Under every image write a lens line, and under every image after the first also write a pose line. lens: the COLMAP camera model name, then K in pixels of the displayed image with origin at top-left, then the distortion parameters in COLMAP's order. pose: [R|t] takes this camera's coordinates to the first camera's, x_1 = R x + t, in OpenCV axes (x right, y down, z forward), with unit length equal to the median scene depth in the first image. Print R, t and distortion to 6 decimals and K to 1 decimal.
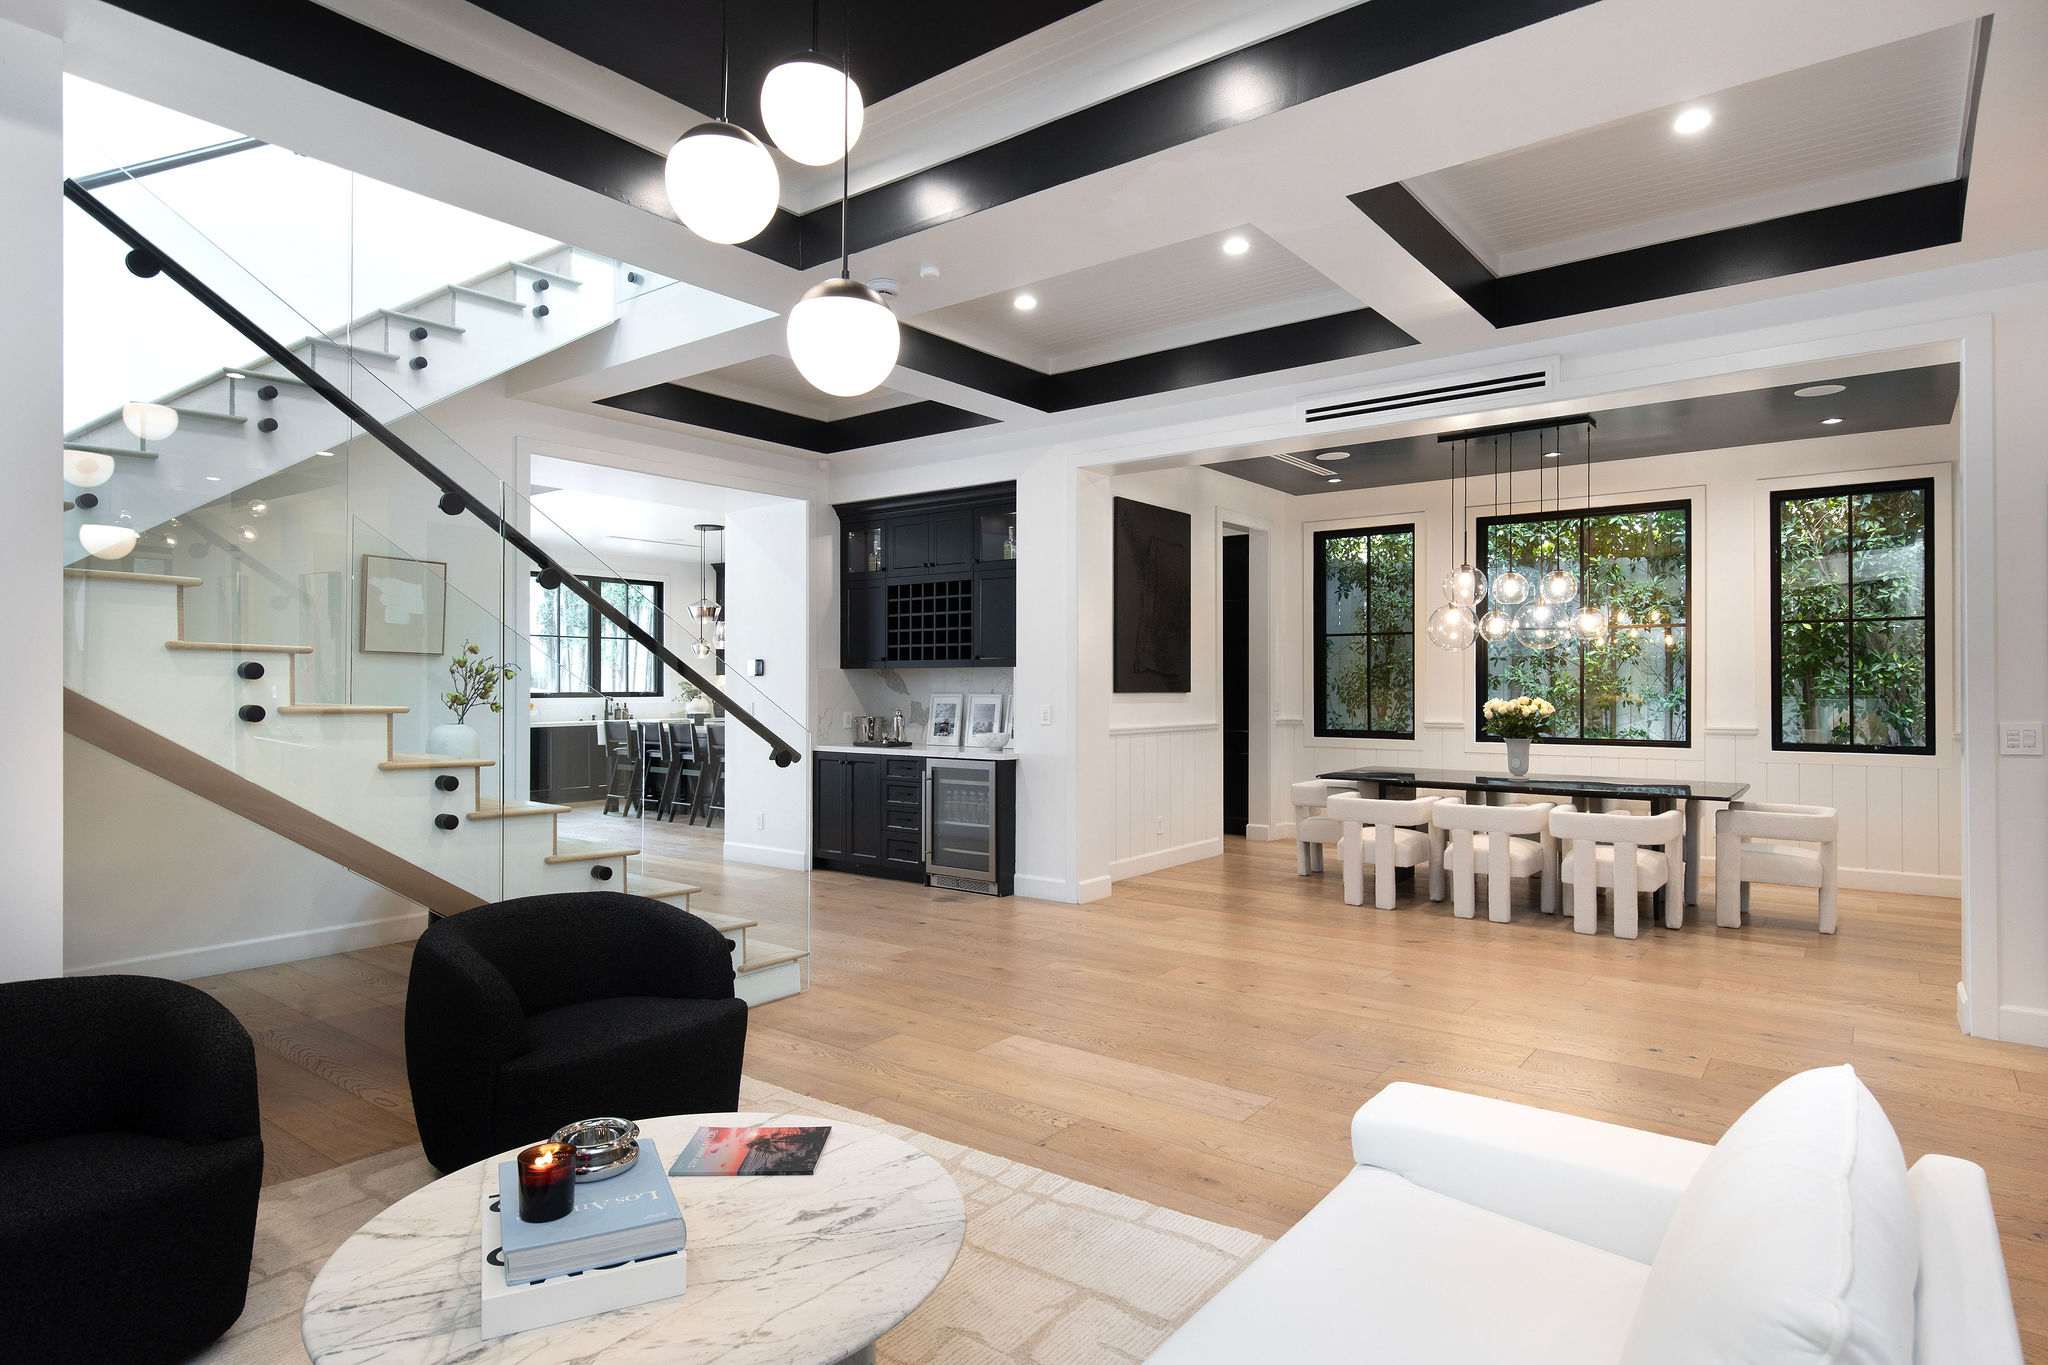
lens RADIAL K [[1108.5, 0, 1025.1], [0, 1108.5, 686.1], [0, 0, 1]] dist [-0.005323, -0.001804]
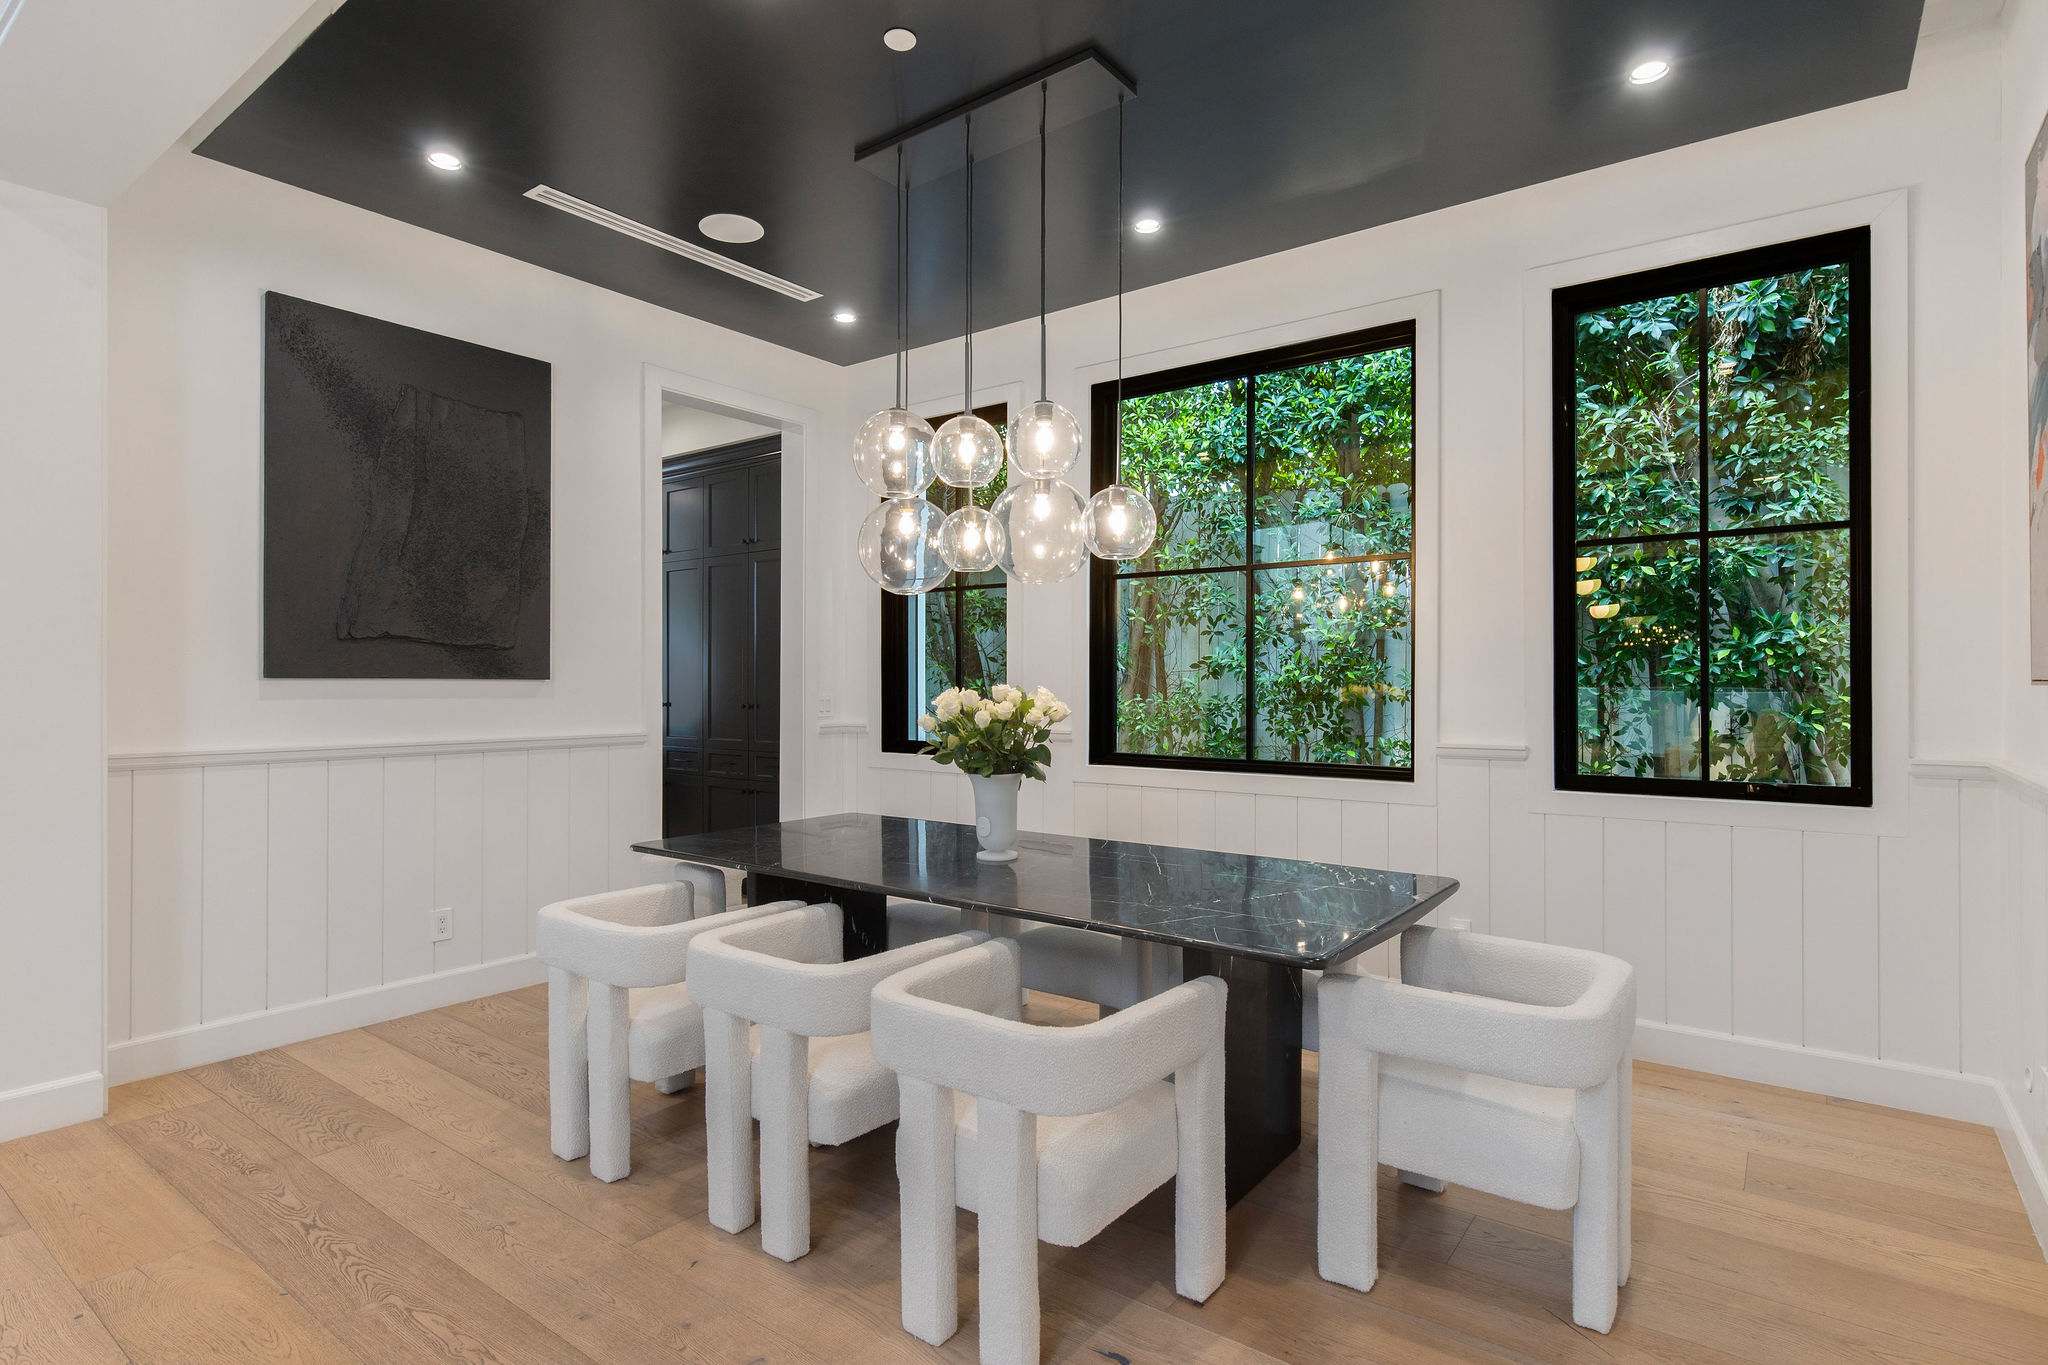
lens RADIAL K [[1020.0, 0, 1029.5], [0, 1020.0, 680.9], [0, 0, 1]] dist [-0.003760, -0.000771]
pose [[0.999866, -0.000084, 0.016356, 0.422884], [0.000132, 0.999996, -0.002933, 0.008777], [-0.016356, 0.002935, 0.999862, 0.528584]]
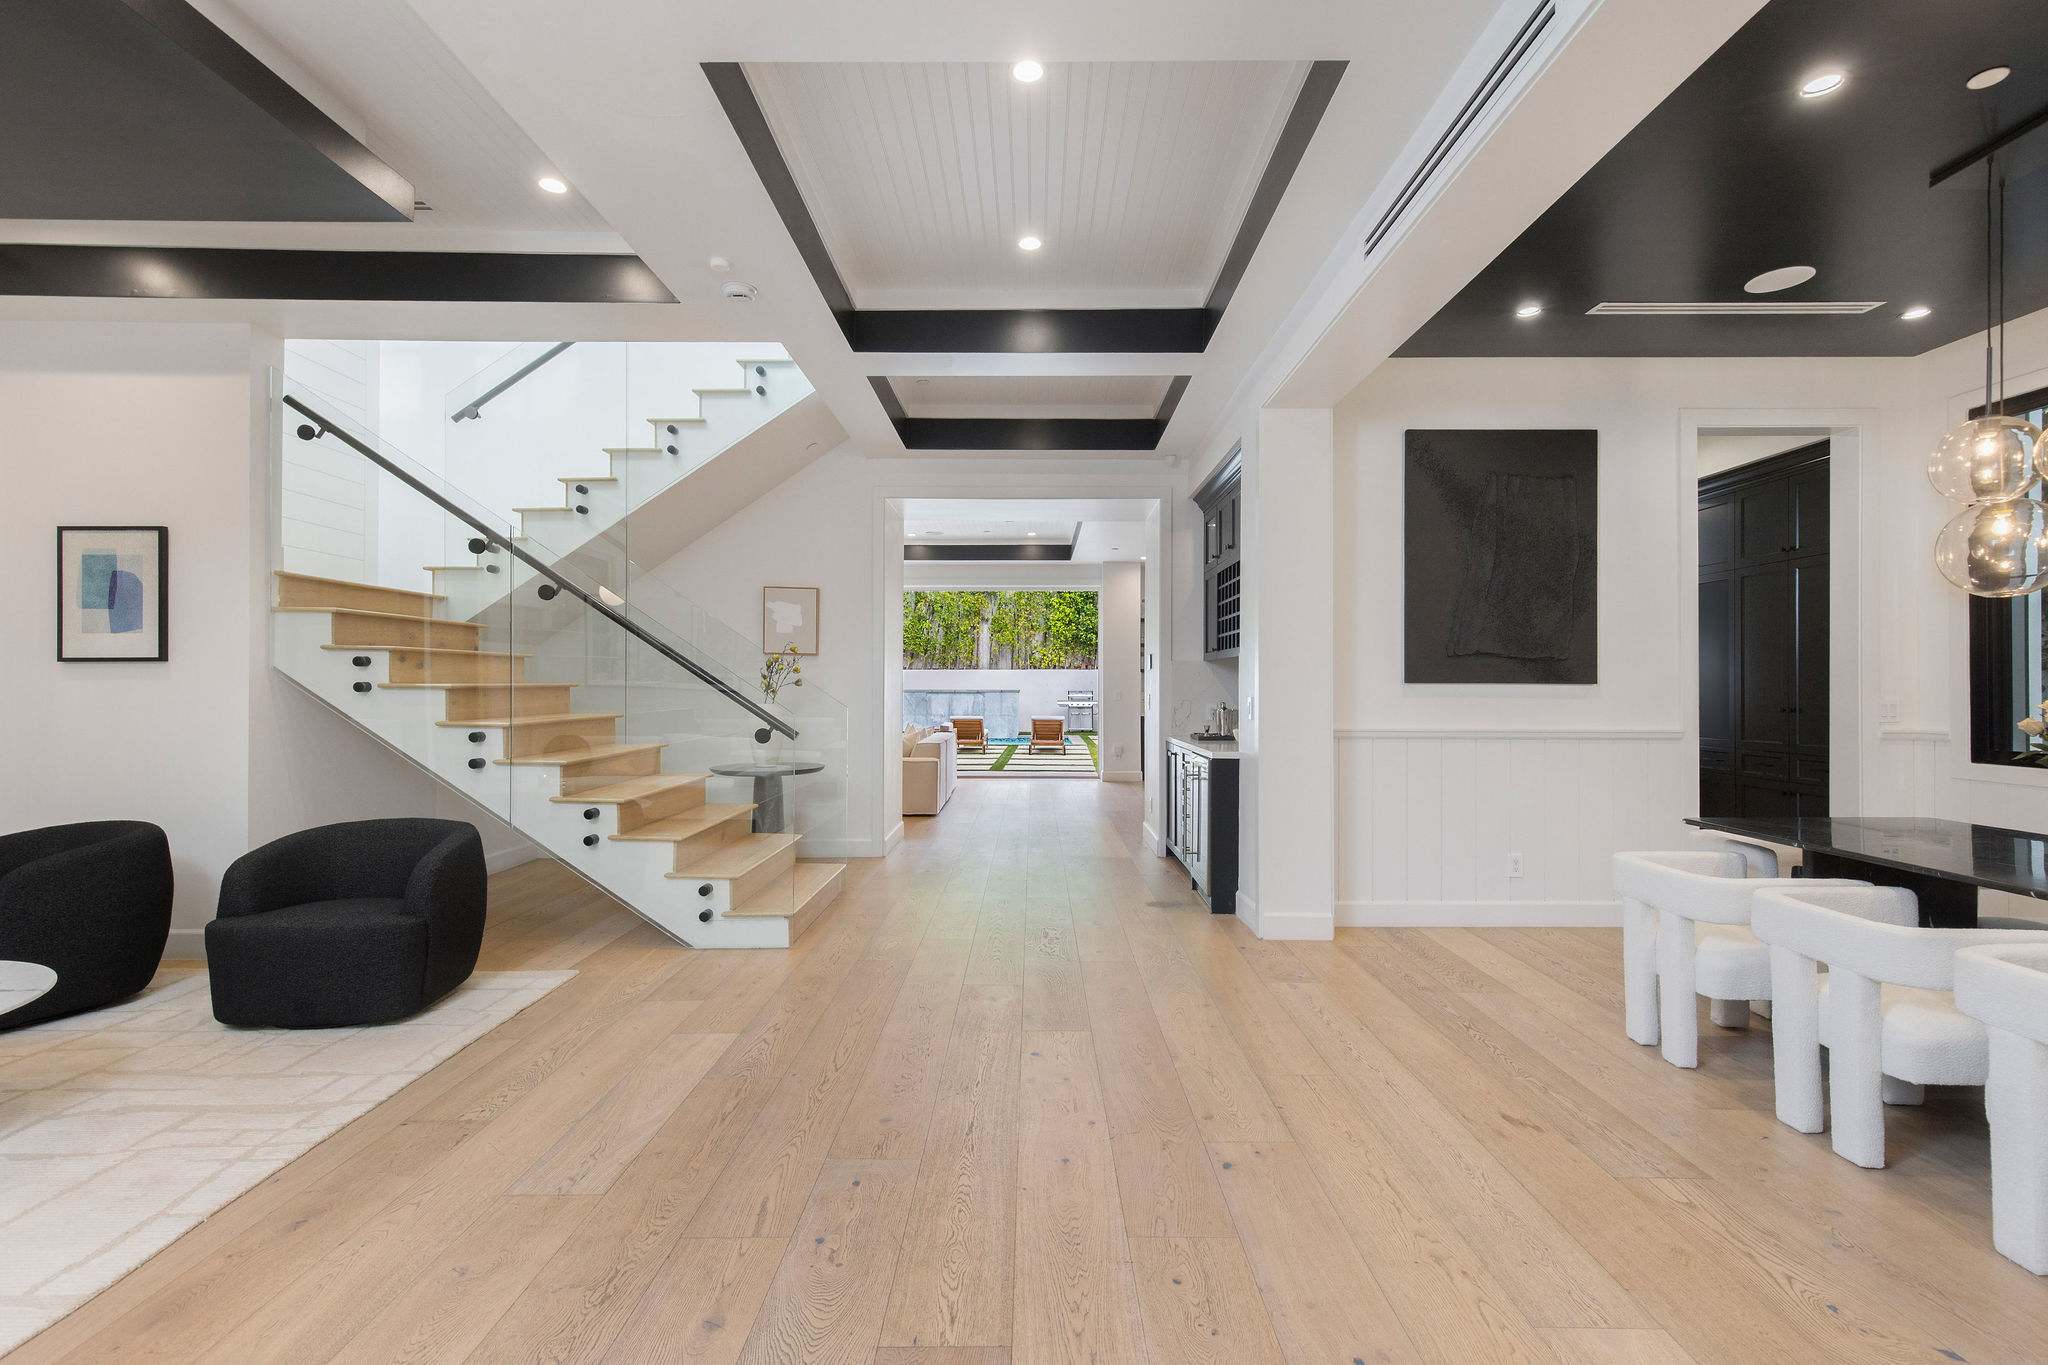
lens RADIAL K [[933.3, 0, 1047.9], [0, 933.3, 679.5], [0, 0, 1]] dist [0.008784, -0.002620]
pose [[0.617002, -0.005912, -0.786939, 0.440980], [-0.002500, 0.999952, -0.009472, 0.010465], [0.786958, 0.007812, 0.616957, 0.398923]]
